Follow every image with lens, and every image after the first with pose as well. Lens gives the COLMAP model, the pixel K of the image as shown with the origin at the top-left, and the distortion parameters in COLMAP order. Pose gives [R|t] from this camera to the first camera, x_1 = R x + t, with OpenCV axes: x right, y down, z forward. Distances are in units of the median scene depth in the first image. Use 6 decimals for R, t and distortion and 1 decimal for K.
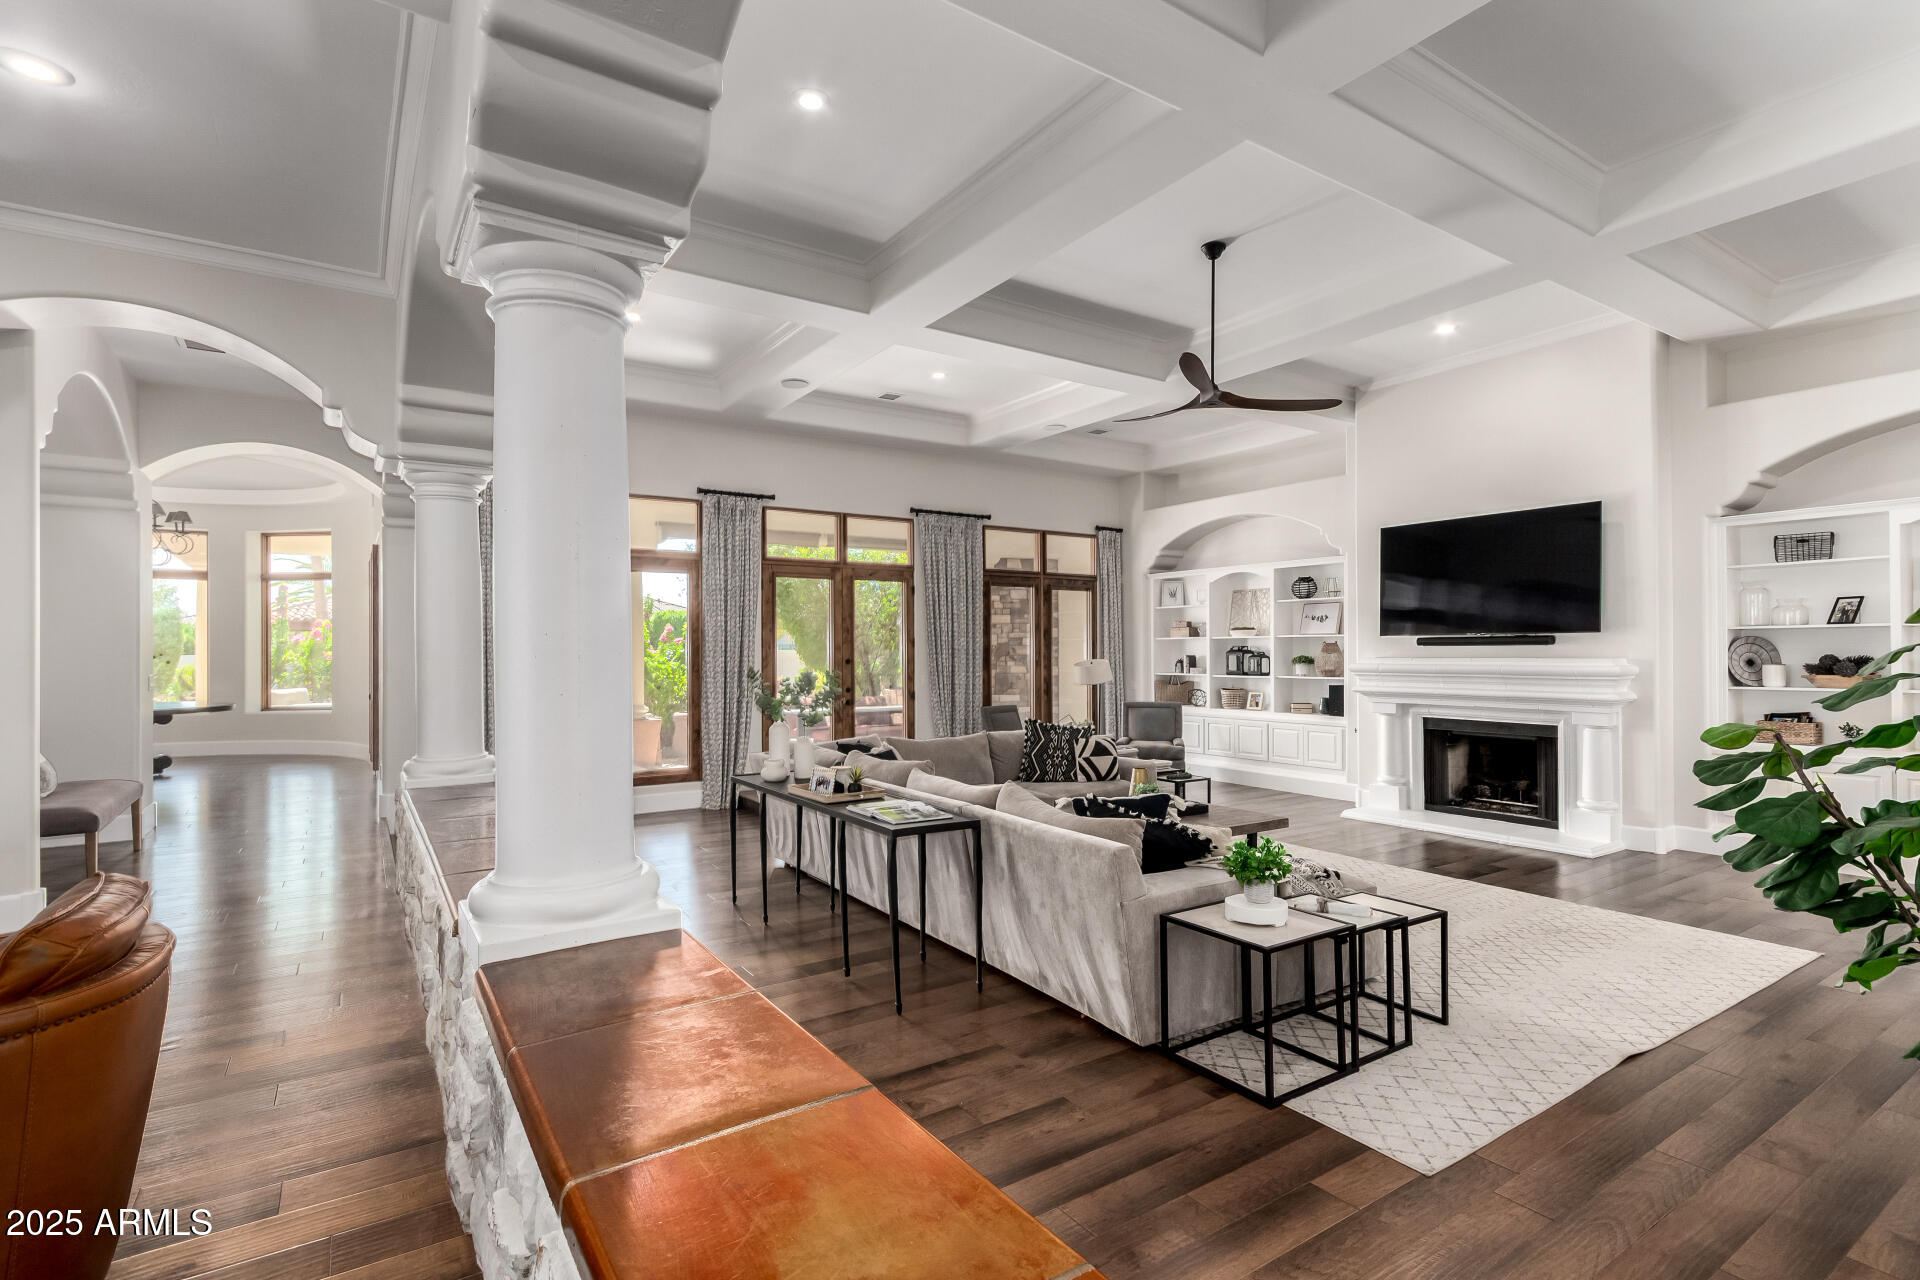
lens RADIAL K [[889.3, 0, 931.1], [0, 889.3, 650.7], [0, 0, 1]] dist [0.010484, -0.001746]
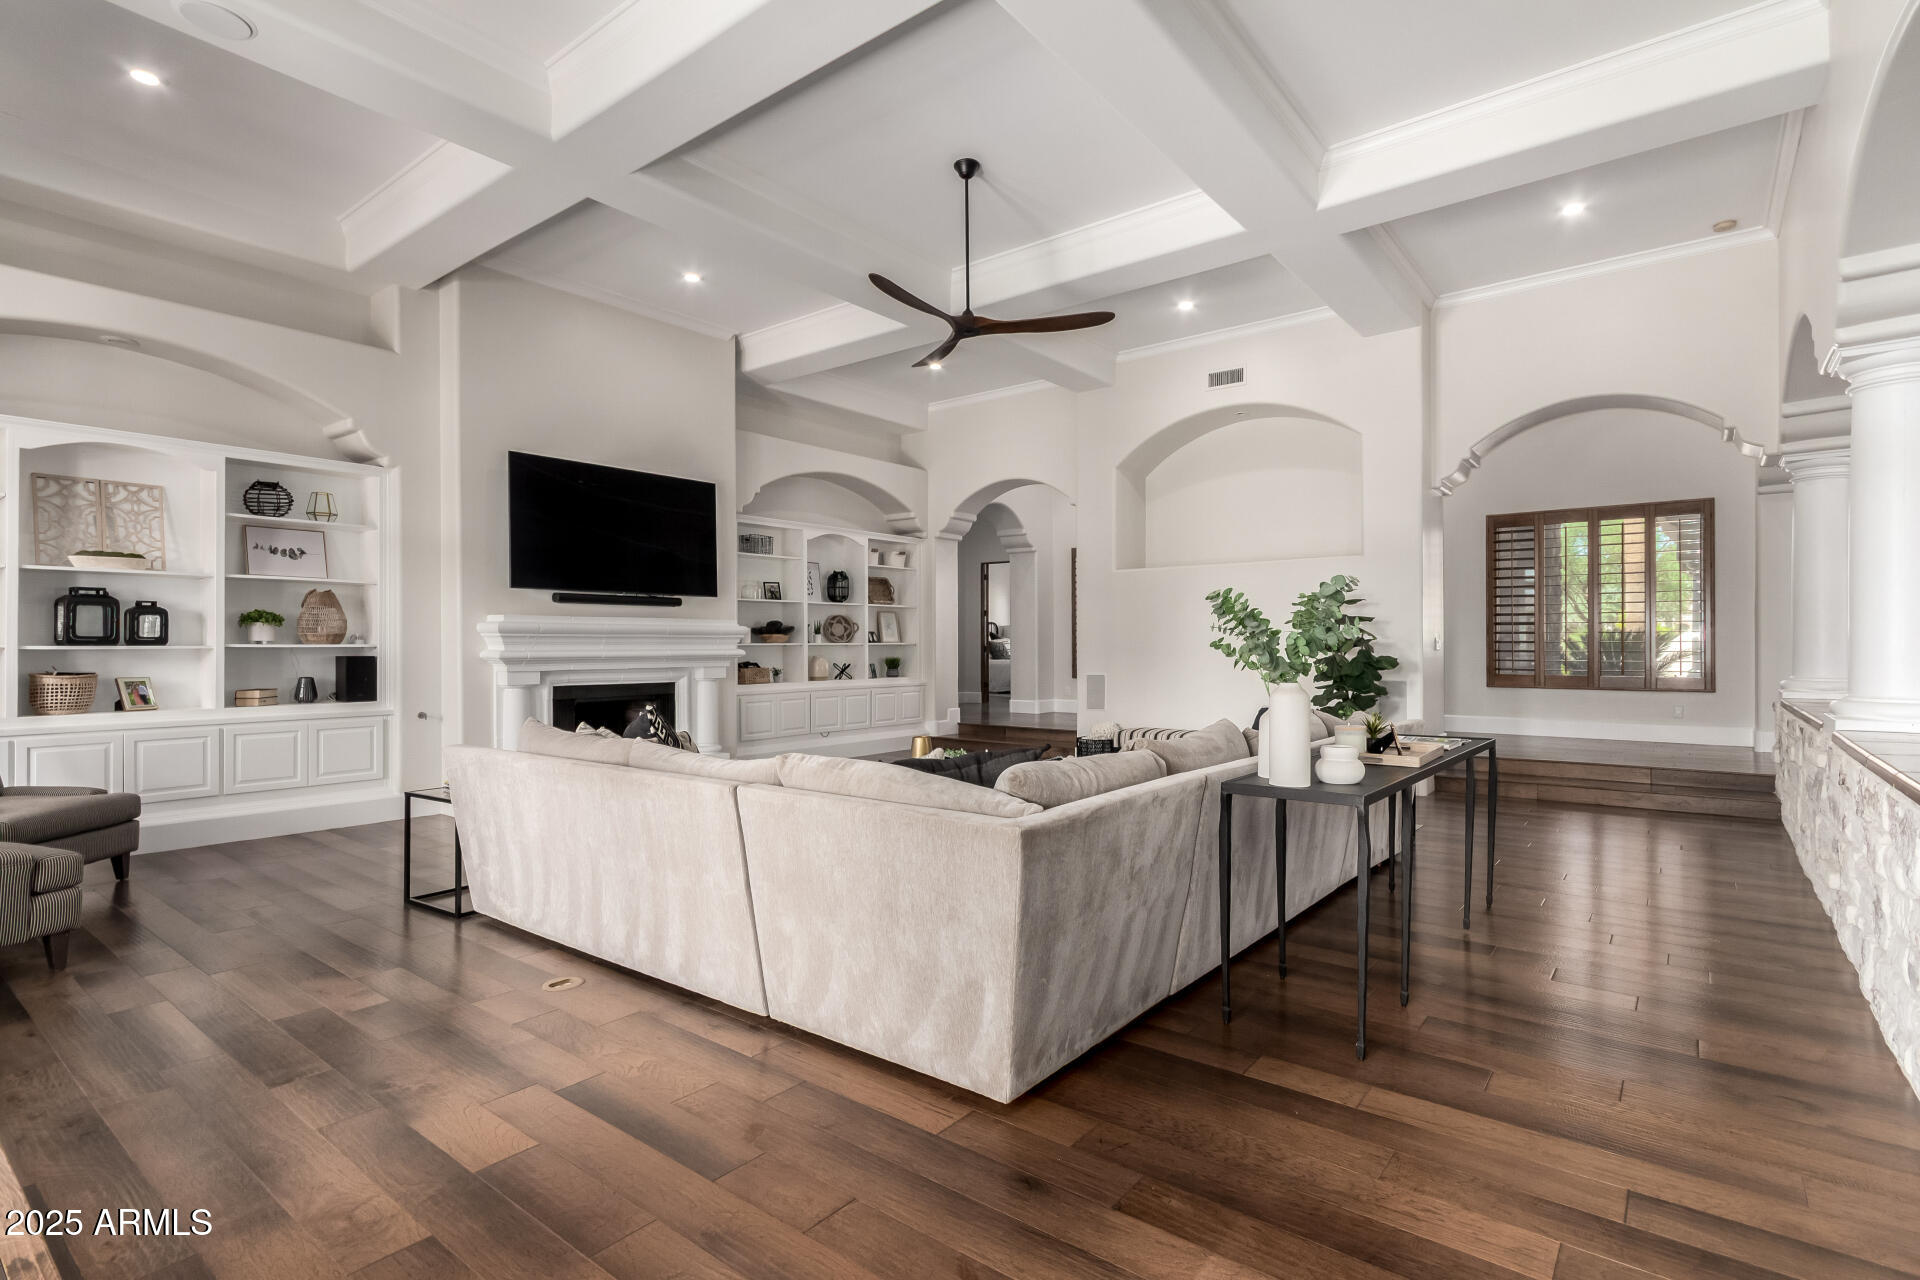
lens RADIAL K [[933.2, 0, 974.3], [0, 933.2, 643.4], [0, 0, 1]] dist [0.006688, 0.000603]
pose [[-0.342489, 0.008422, 0.939484, -0.410423], [0.003874, 0.999964, -0.007551, 0.040877], [-0.939514, 0.001054, -0.342509, 0.902575]]
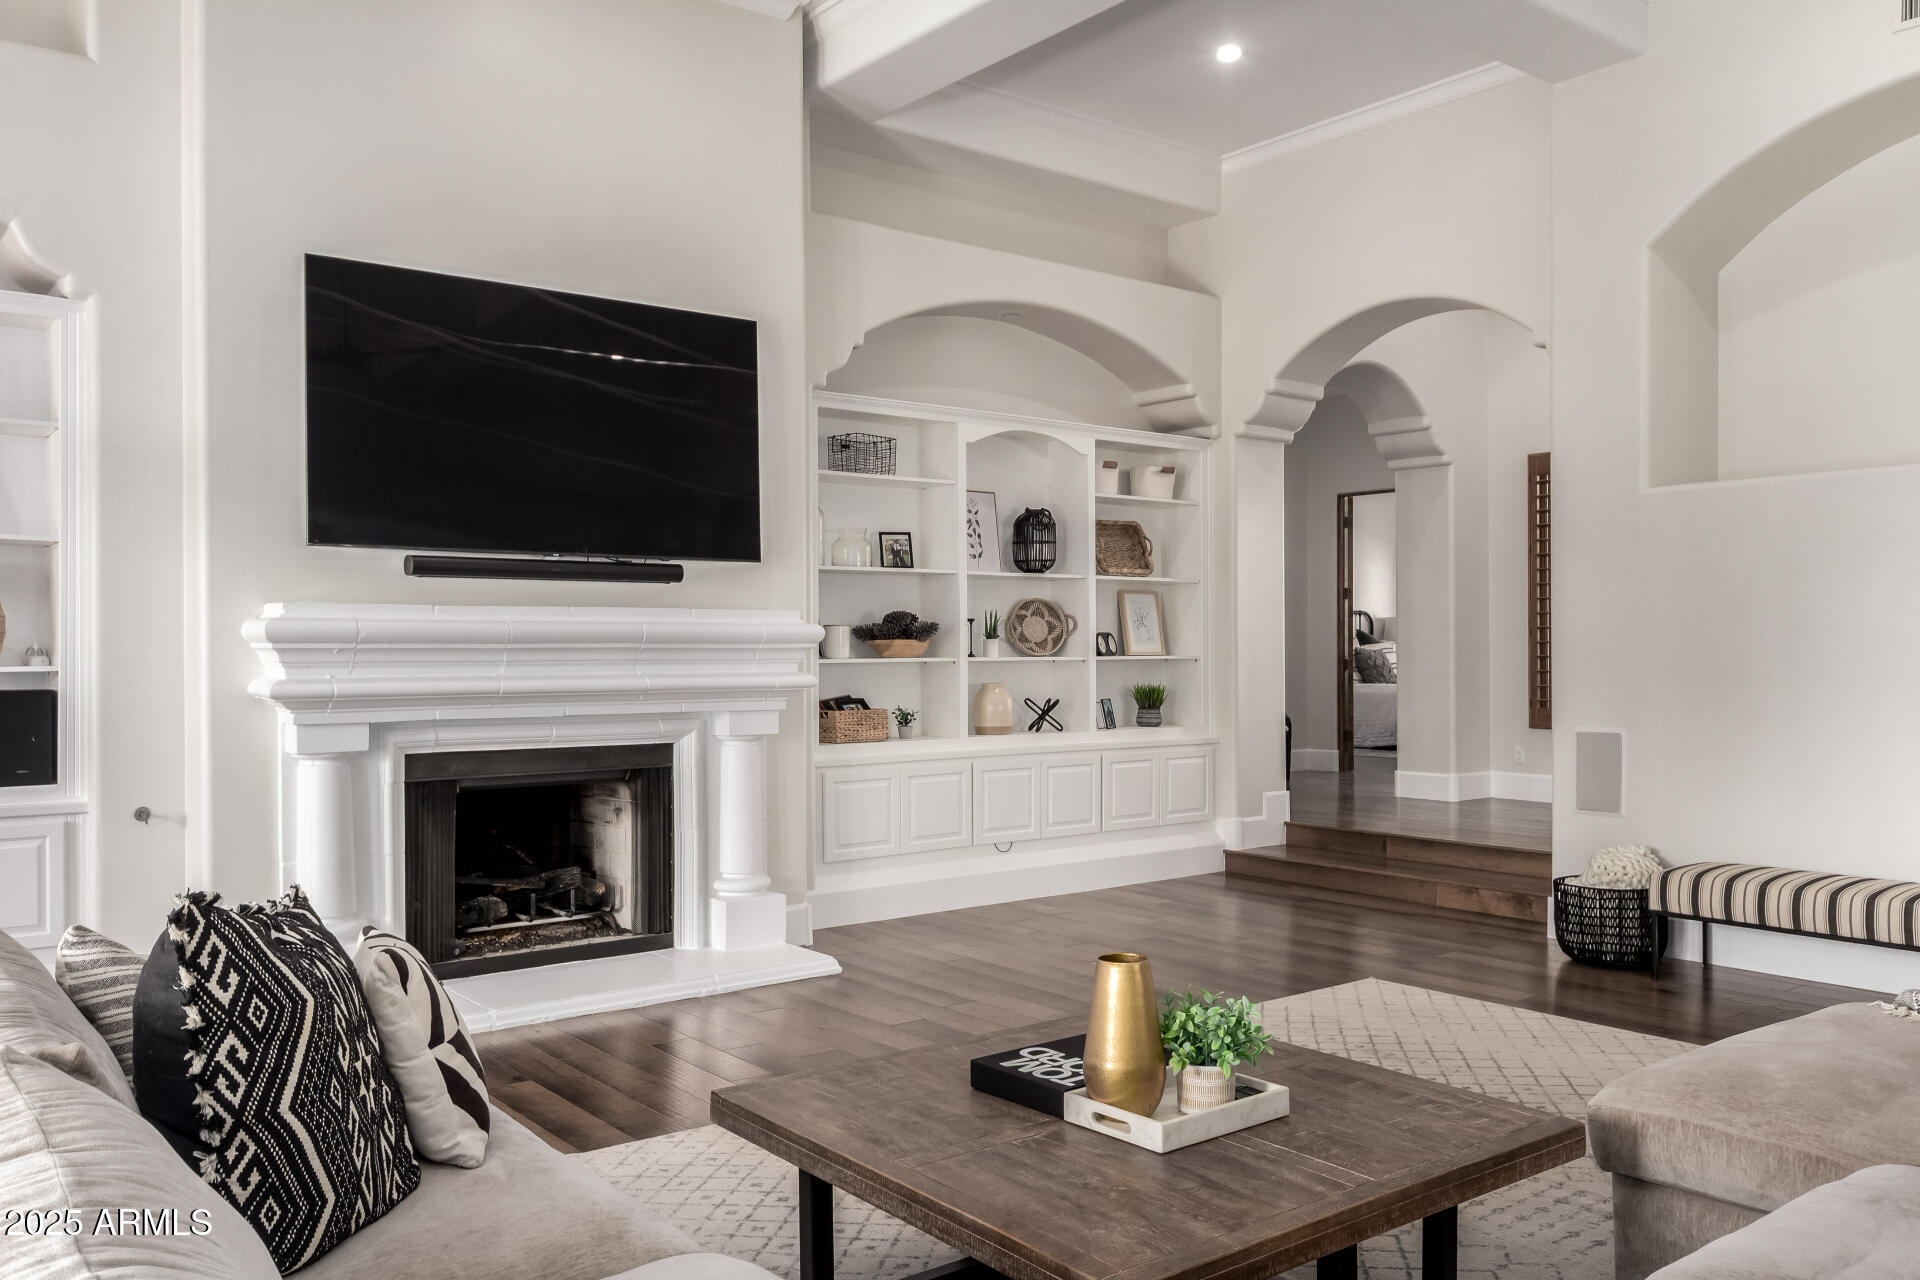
lens RADIAL K [[1507.1, 0, 975.6], [0, 1507.1, 635.2], [0, 0, 1]] dist [-0.031976, 0.024619]
pose [[-0.126057, 0.014110, 0.991923, -0.144771], [0.001391, 0.999900, -0.014047, 0.030211], [-0.992022, -0.000391, -0.126064, 0.808169]]
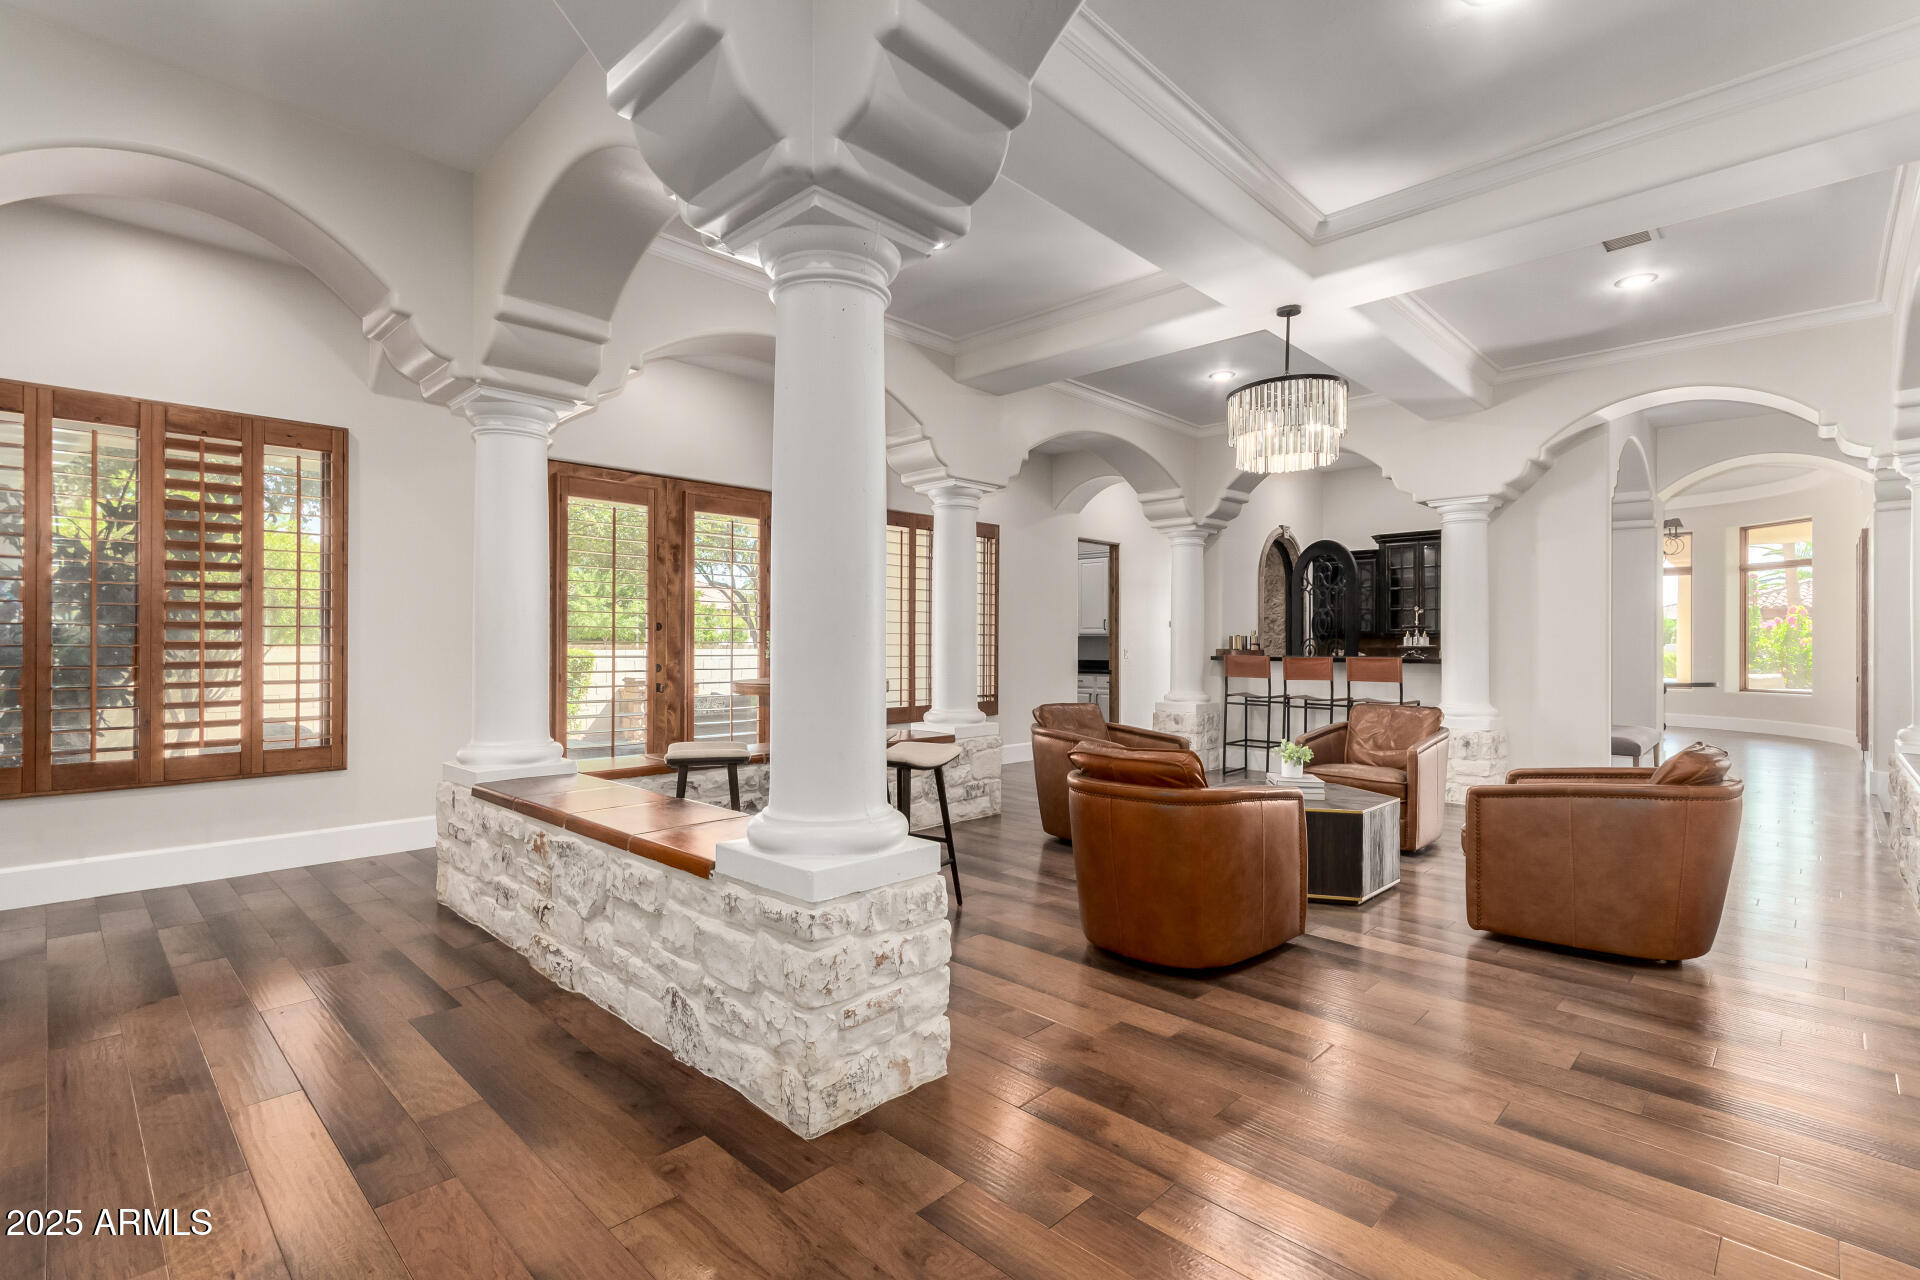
lens RADIAL K [[889.3, 0, 996.3], [0, 889.3, 634.2], [0, 0, 1]] dist [0.010484, -0.001746]
pose [[0.245848, -0.002299, -0.969306, 0.116907], [-0.006432, 0.999971, -0.004003, 0.010624], [0.969287, 0.007219, 0.245826, -0.197568]]
